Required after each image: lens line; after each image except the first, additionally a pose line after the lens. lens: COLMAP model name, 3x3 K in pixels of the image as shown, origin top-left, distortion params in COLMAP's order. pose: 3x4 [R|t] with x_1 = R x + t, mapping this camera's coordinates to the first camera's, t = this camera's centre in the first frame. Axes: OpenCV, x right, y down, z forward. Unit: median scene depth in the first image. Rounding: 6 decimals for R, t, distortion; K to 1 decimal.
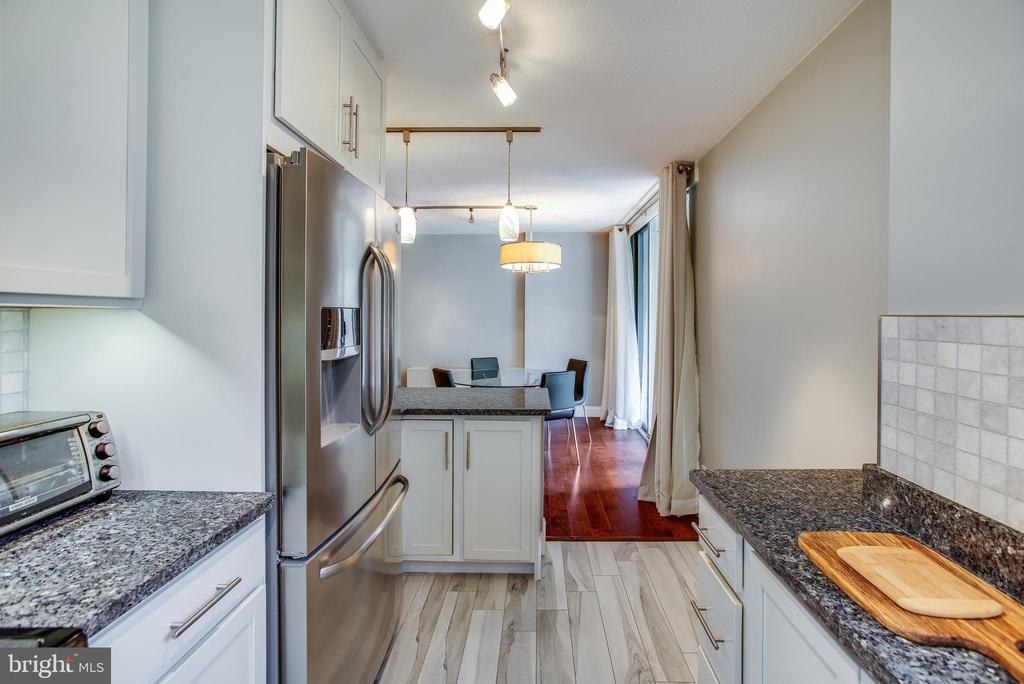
lens RADIAL K [[501.8, 0, 514.0], [0, 501.8, 327.8], [0, 0, 1]] dist [-0.052303, 0.022711]
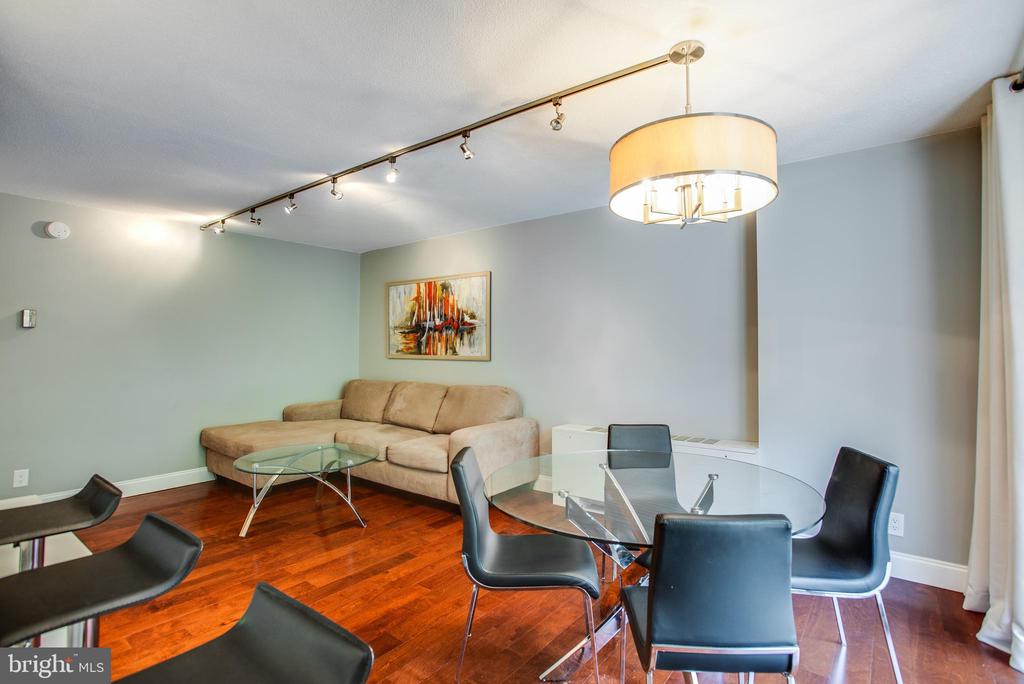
lens RADIAL K [[501.8, 0, 514.0], [0, 501.8, 327.8], [0, 0, 1]] dist [-0.052303, 0.022711]
pose [[0.822160, -0.026130, -0.568657, 0.116148], [-0.013863, 0.997731, -0.065889, 0.000467], [0.569088, 0.062055, 0.819932, 0.525848]]
